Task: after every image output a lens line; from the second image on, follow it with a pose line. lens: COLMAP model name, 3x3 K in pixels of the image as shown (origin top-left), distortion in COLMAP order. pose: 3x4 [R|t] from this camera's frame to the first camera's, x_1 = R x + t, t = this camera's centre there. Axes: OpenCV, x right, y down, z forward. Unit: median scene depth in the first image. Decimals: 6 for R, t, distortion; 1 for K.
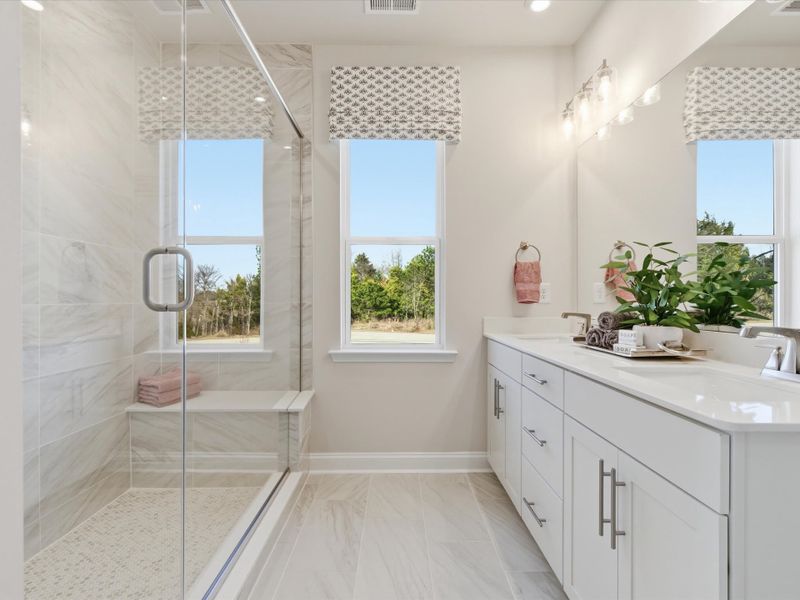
lens RADIAL K [[403.7, 0, 400.0], [0, 403.7, 300.0], [0, 0, 1]] dist [-0.002246, -0.000998]
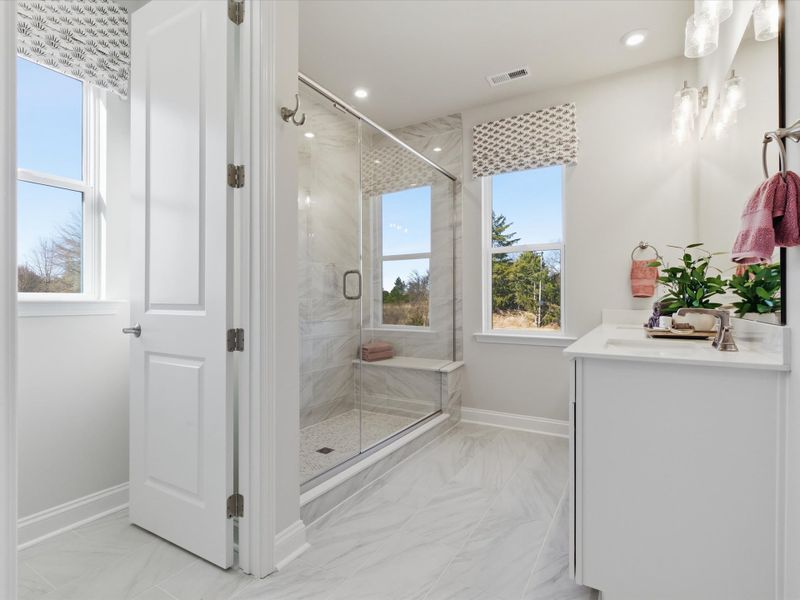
lens RADIAL K [[414.0, 0, 399.3], [0, 414.0, 297.9], [0, 0, 1]] dist [-0.001058, -0.000282]
pose [[0.854292, -0.006024, -0.519759, 0.342123], [0.003356, 0.999976, -0.006073, 0.014445], [0.519783, 0.003444, 0.854292, -0.331957]]
